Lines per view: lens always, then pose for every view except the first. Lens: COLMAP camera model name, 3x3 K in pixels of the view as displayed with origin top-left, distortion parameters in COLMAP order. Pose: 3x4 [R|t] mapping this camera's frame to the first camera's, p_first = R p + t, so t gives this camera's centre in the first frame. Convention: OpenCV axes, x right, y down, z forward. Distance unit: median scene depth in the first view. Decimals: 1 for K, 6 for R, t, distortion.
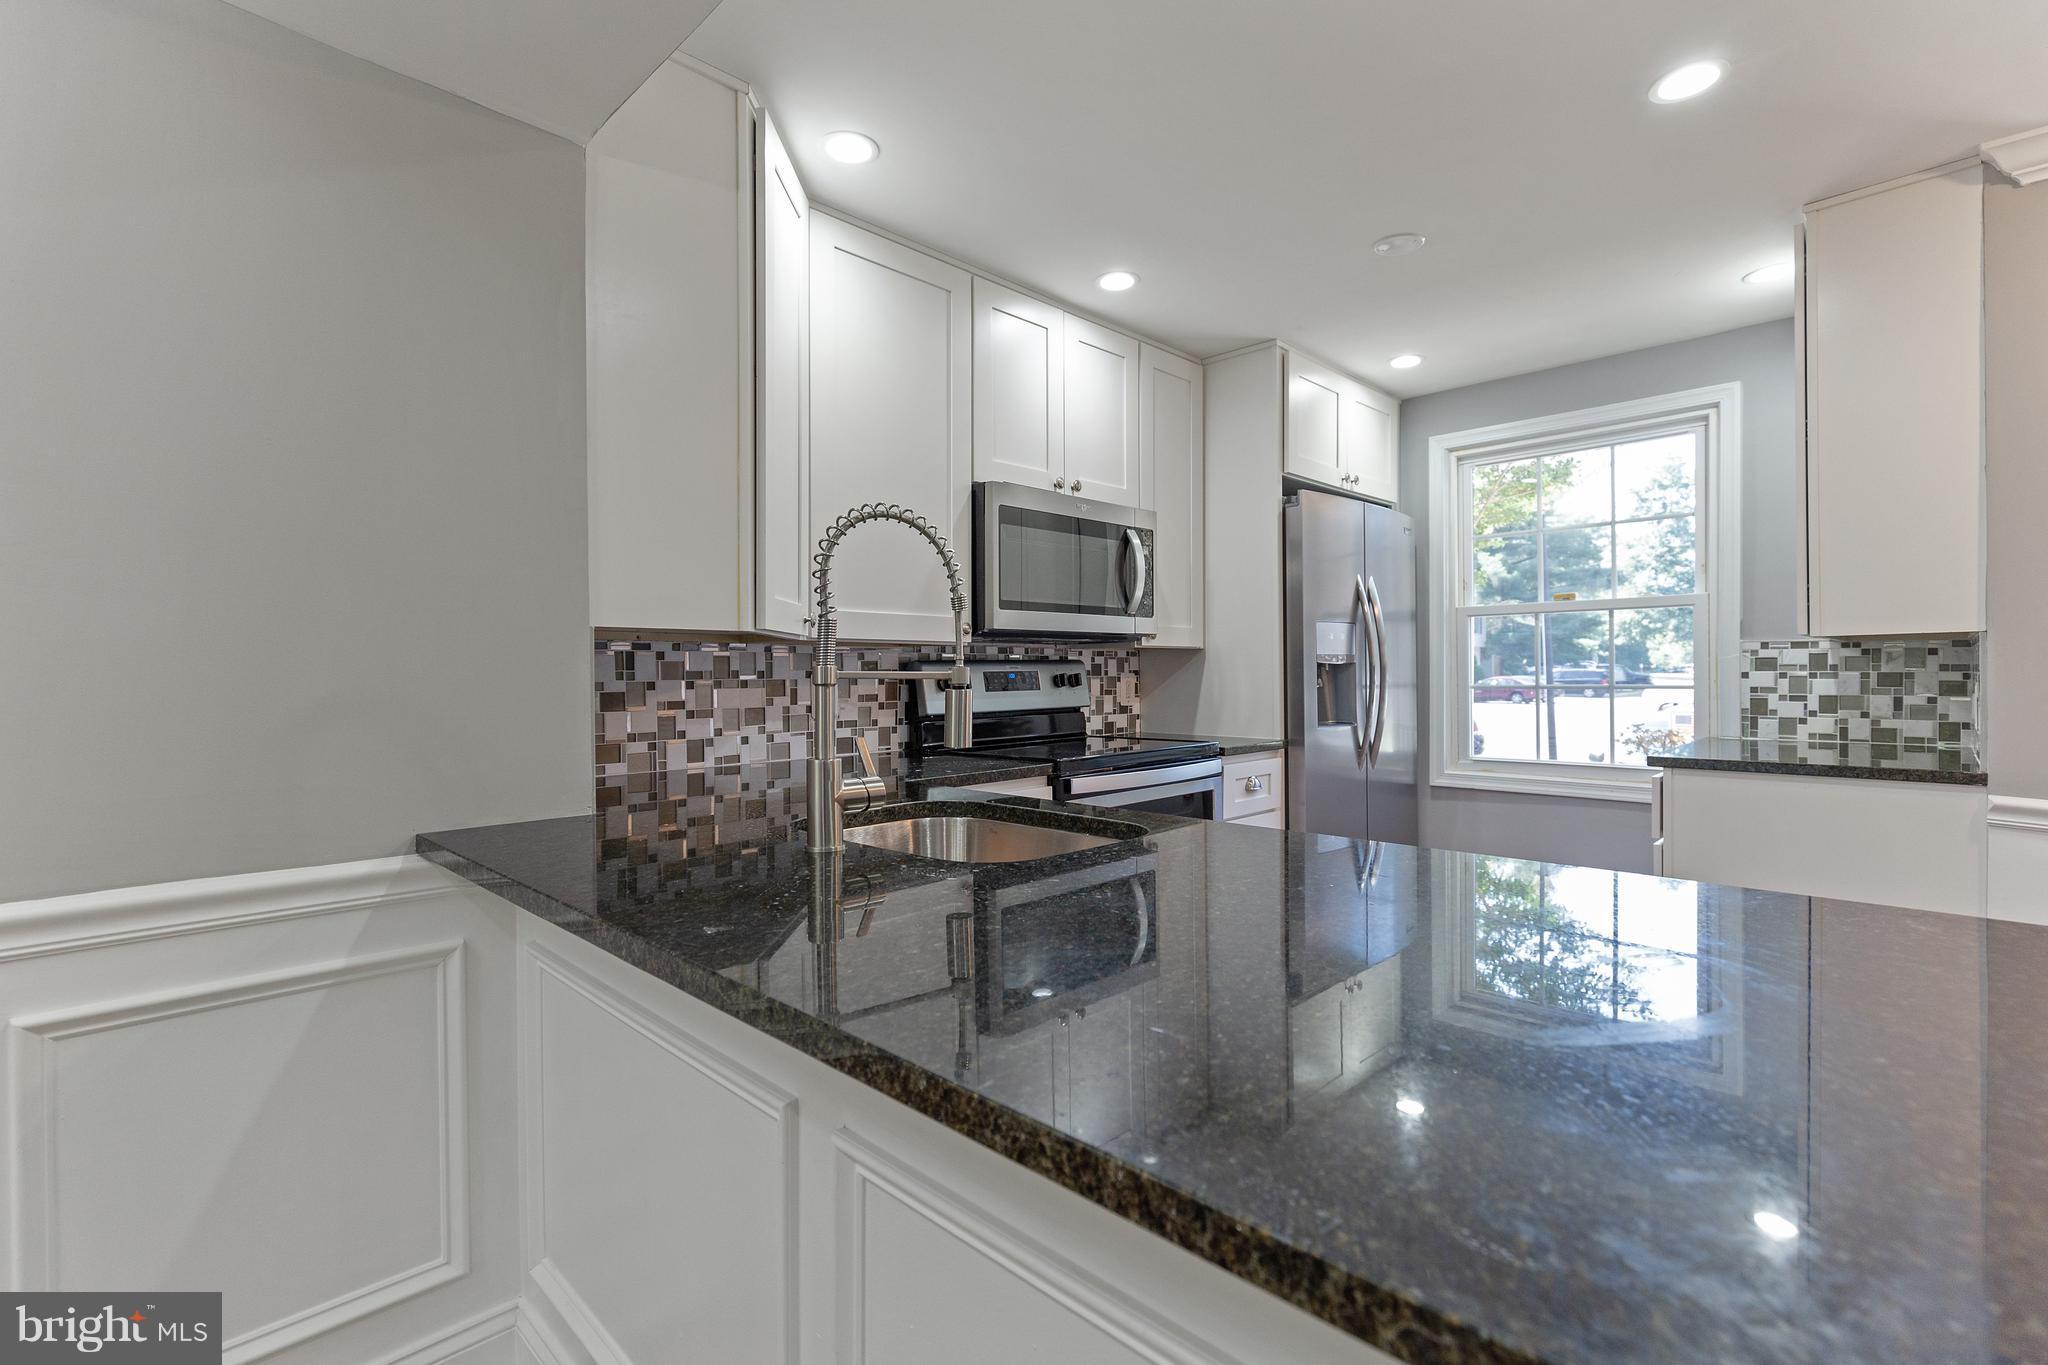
lens RADIAL K [[933.2, 0, 1012.2], [0, 933.2, 681.6], [0, 0, 1]] dist [0.014801, -0.002581]
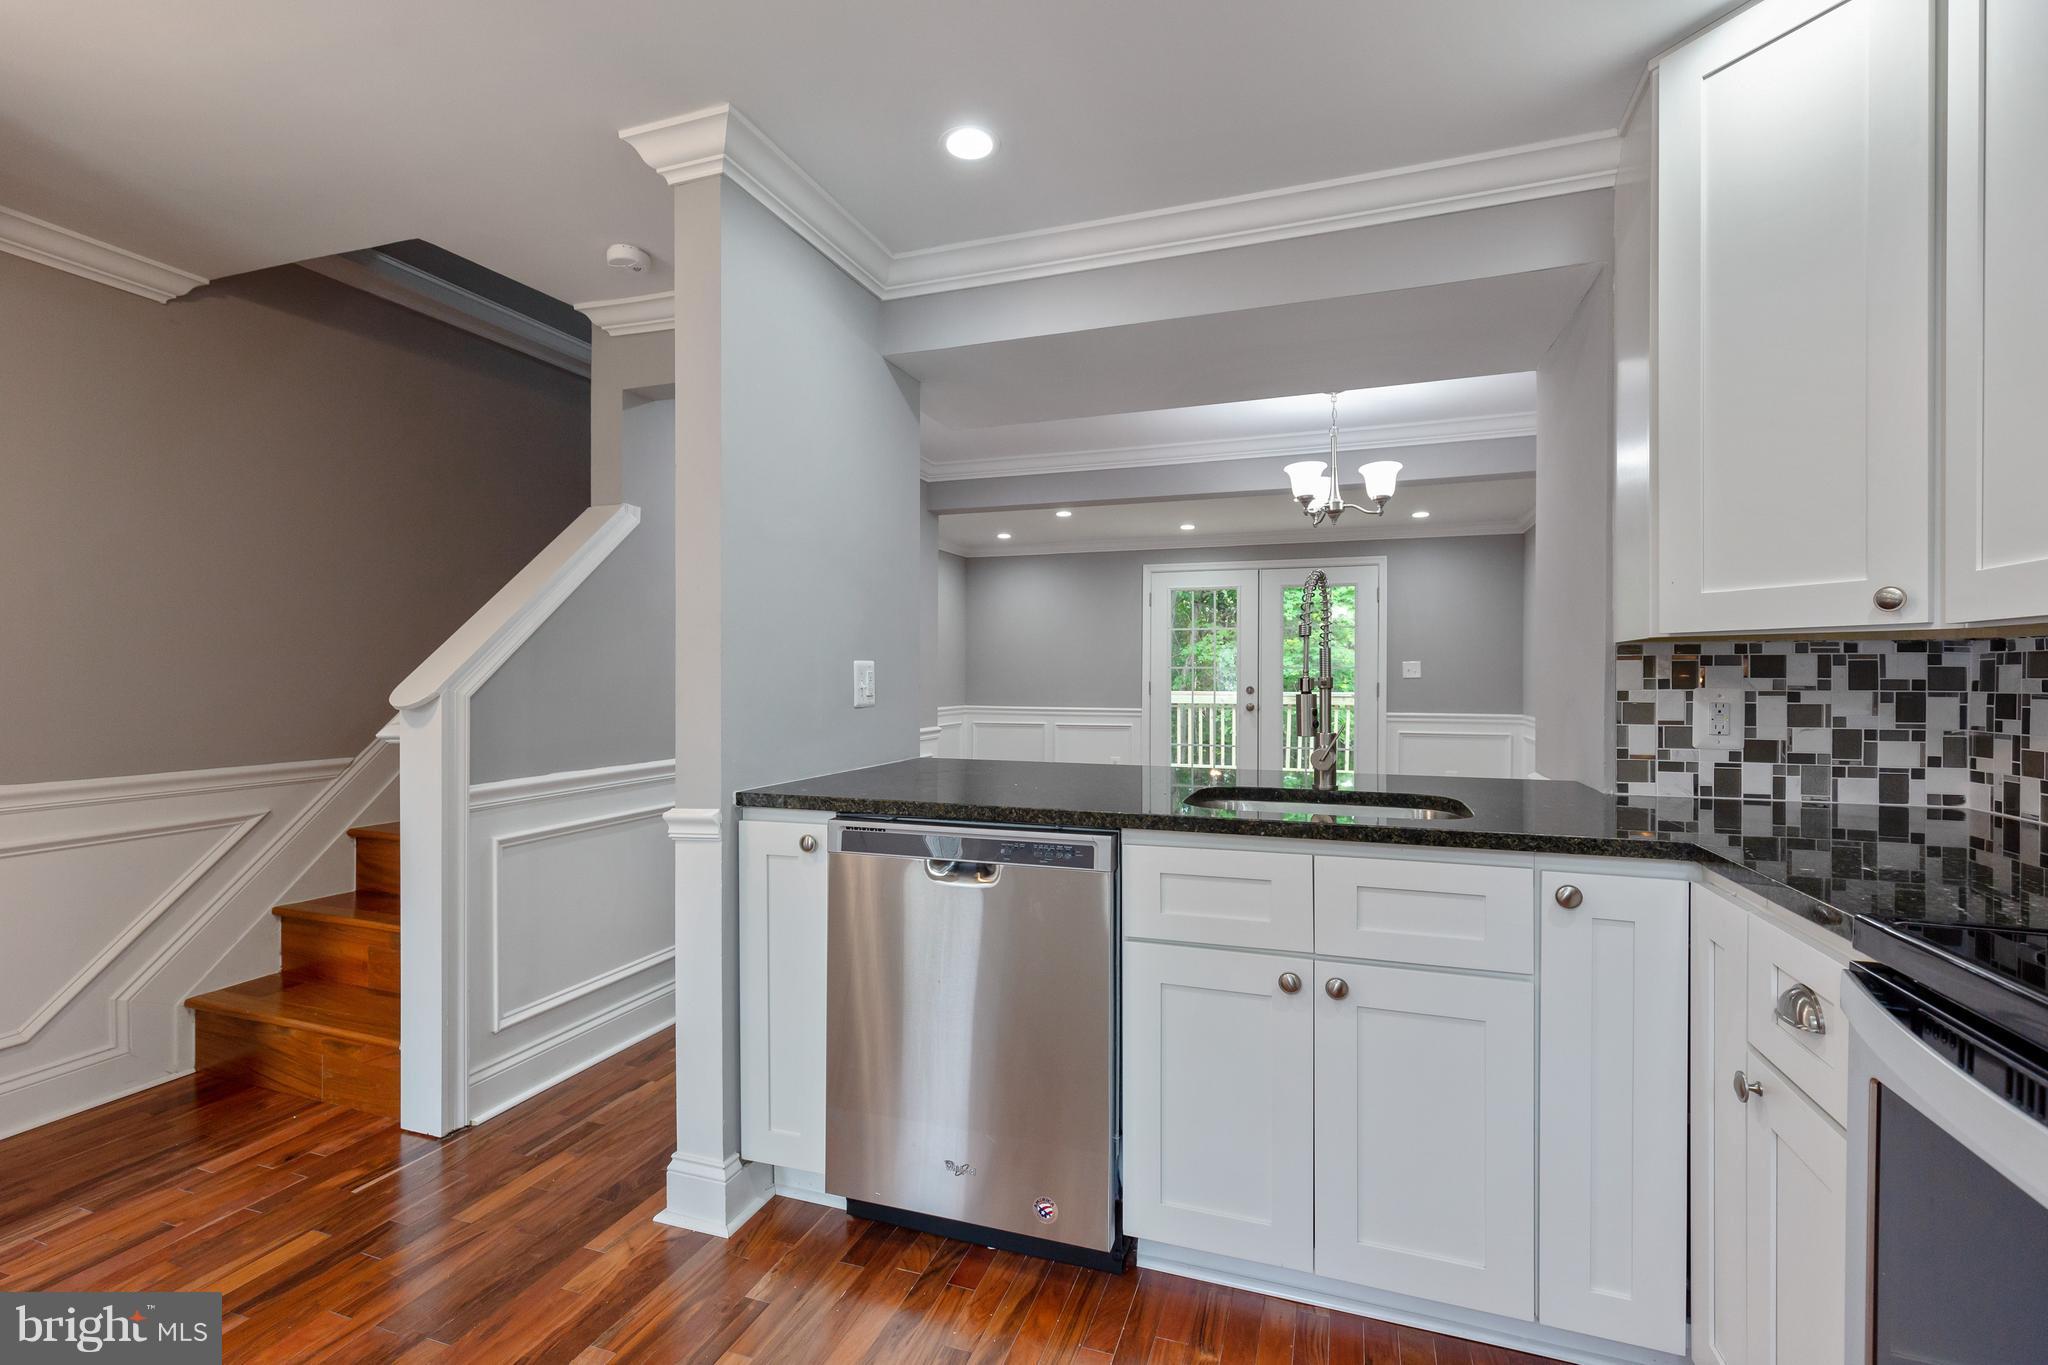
lens RADIAL K [[933.2, 0, 1016.3], [0, 933.2, 681.2], [0, 0, 1]] dist [0.014801, -0.002581]
pose [[-0.904388, 0.008612, -0.426623, 0.419992], [0.001448, 0.999852, 0.017115, -0.016366], [0.426708, 0.014861, -0.904267, 0.953409]]
